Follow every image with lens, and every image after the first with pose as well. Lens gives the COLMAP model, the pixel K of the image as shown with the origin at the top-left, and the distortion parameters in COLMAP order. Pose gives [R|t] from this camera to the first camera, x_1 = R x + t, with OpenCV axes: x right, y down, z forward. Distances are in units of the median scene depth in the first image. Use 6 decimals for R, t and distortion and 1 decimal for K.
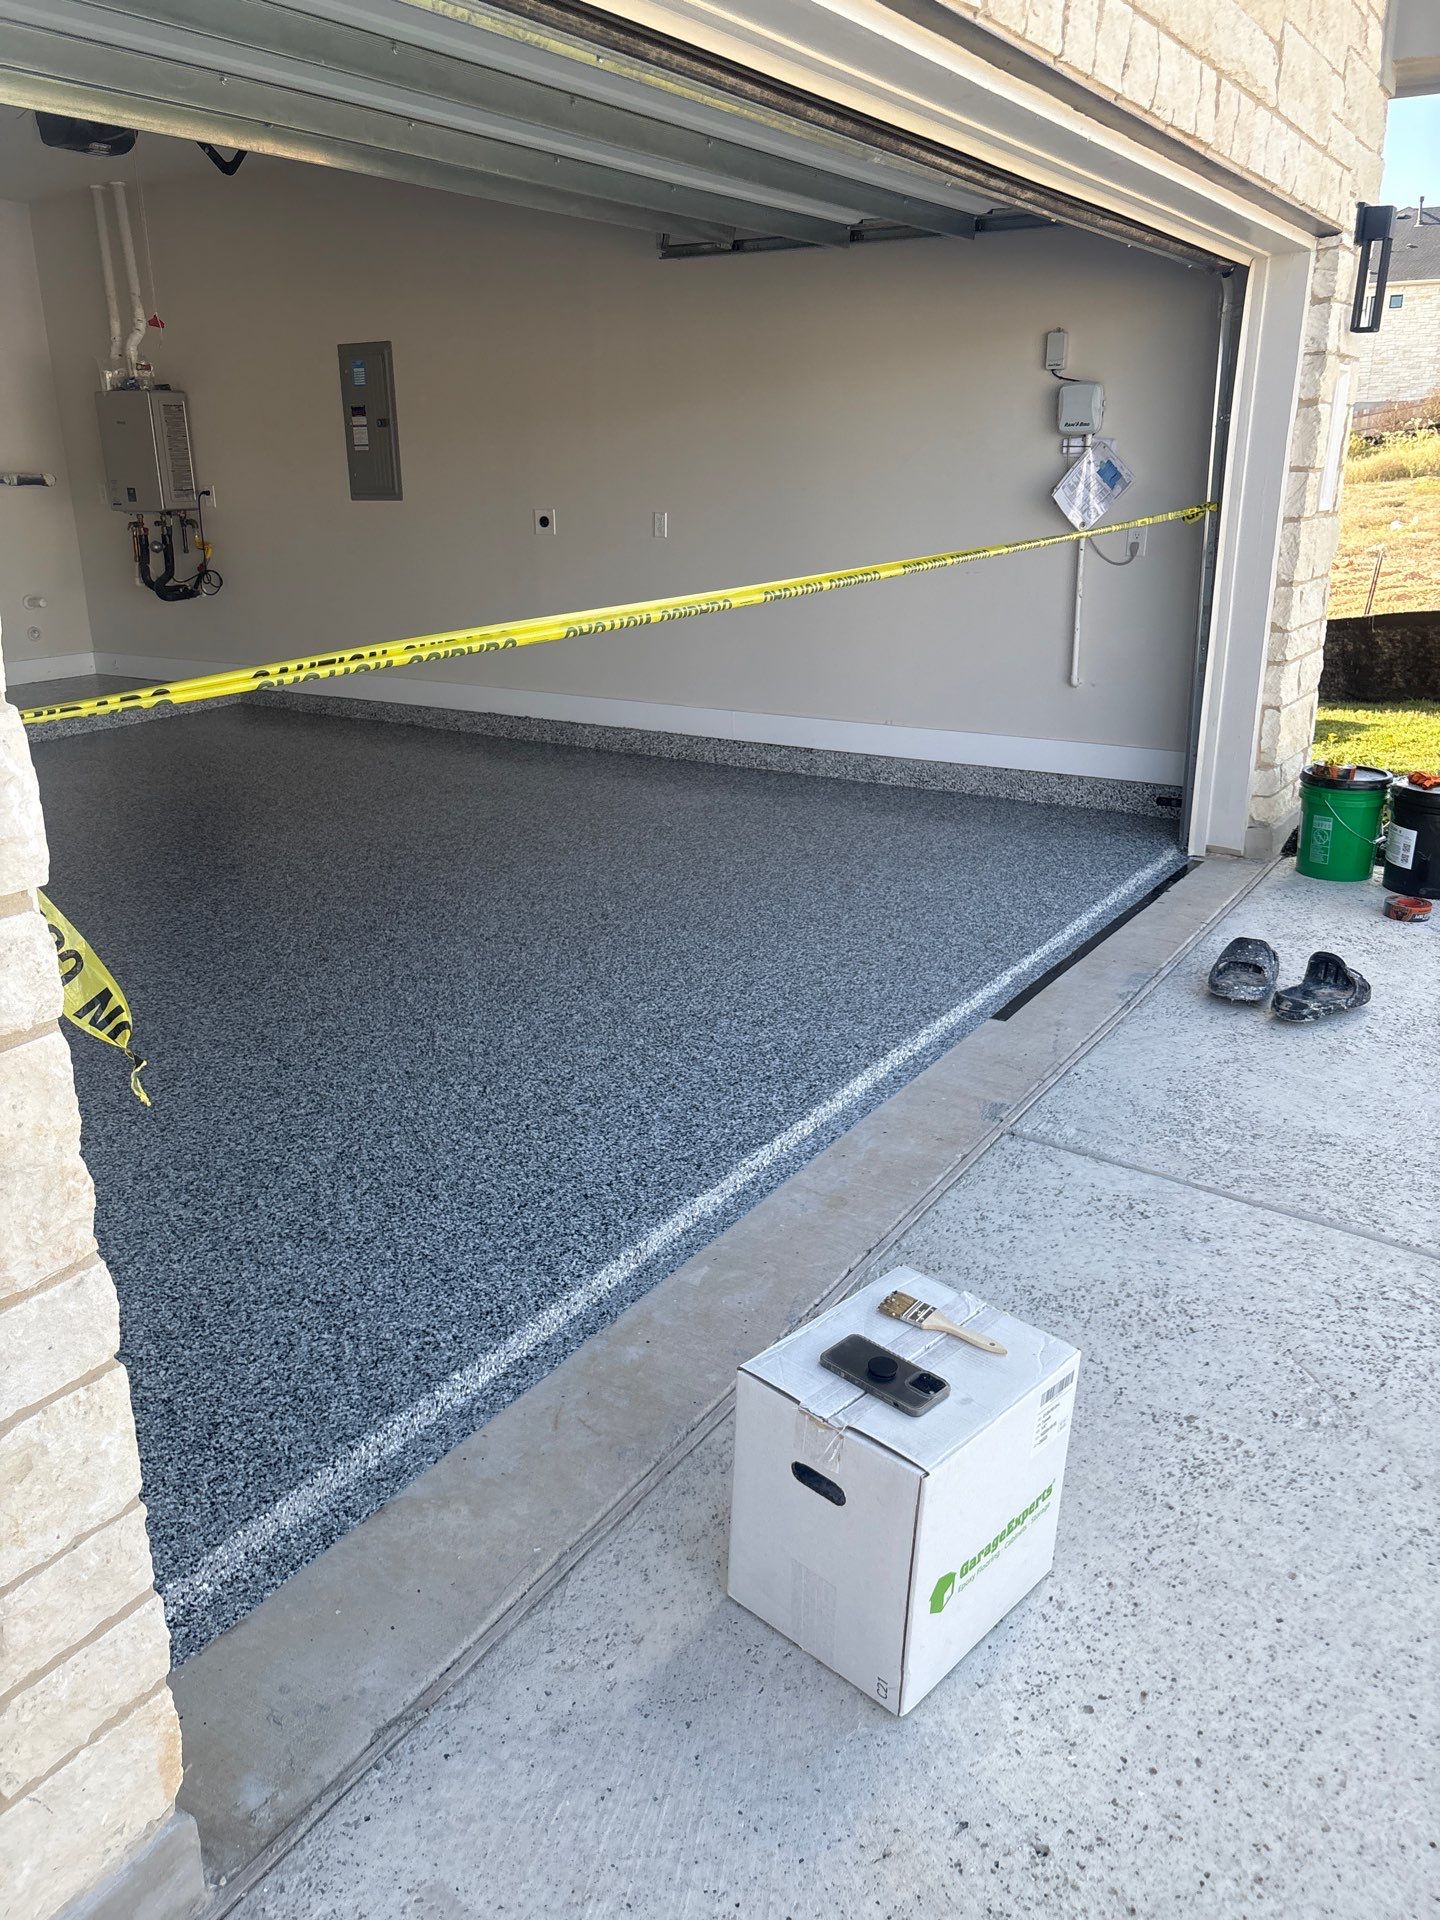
lens RADIAL K [[1448.4, 0, 724.3], [0, 1448.4, 973.6], [0, 0, 1]] dist [0.004603, -0.030511]
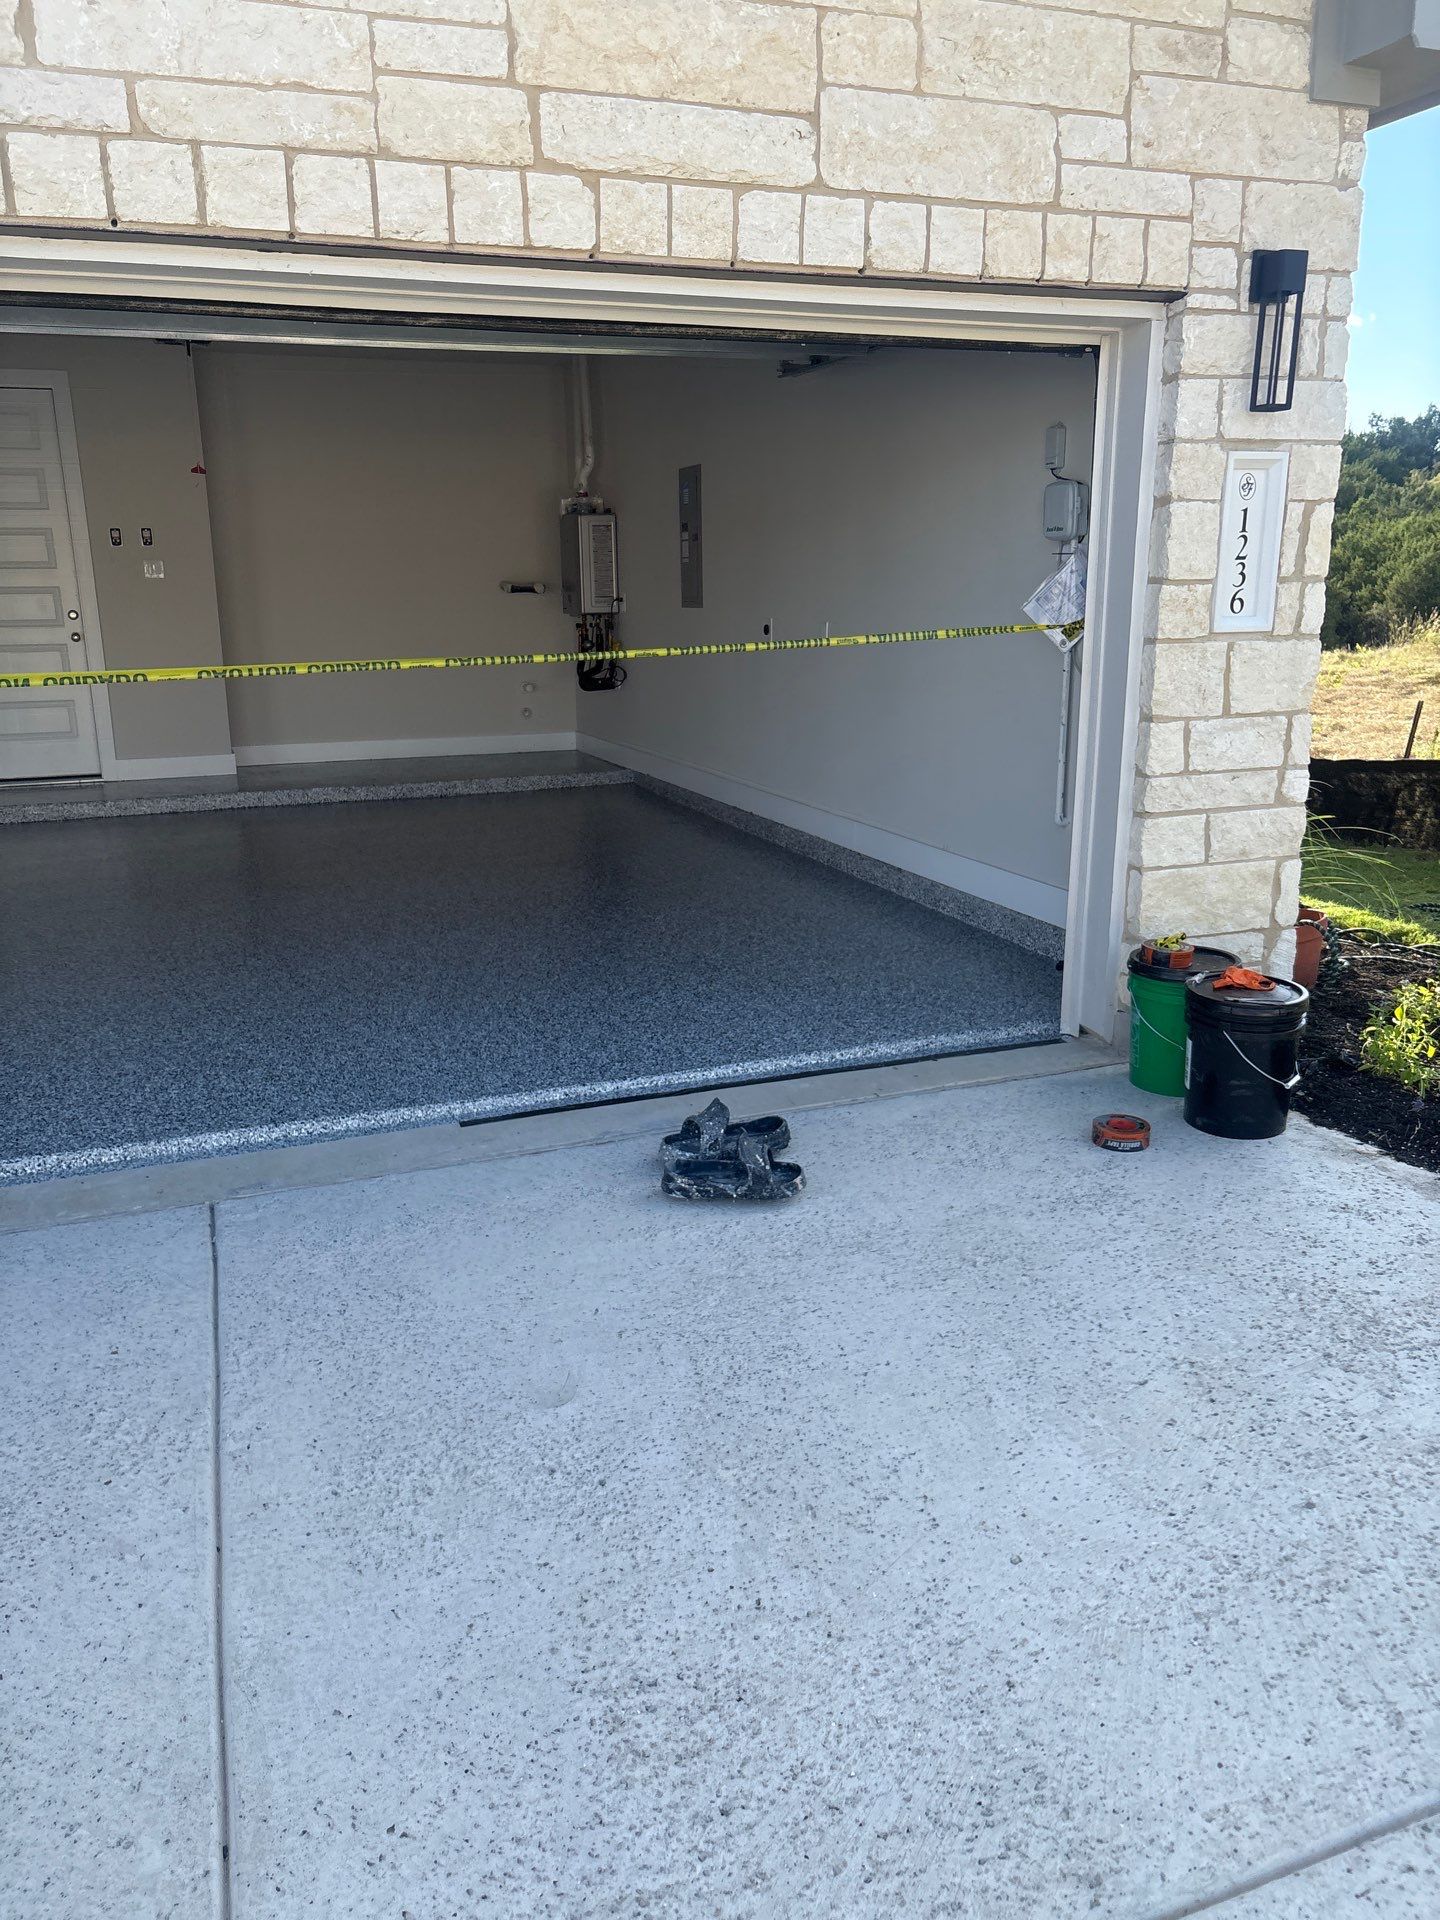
lens RADIAL K [[1448.4, 0, 724.3], [0, 1448.4, 973.6], [0, 0, 1]] dist [0.004603, -0.030511]
pose [[0.800537, 0.157095, -0.578327, 0.711596], [-0.196746, 0.980436, -0.006019, -0.079443], [0.566067, 0.118602, 0.815783, 0.223403]]
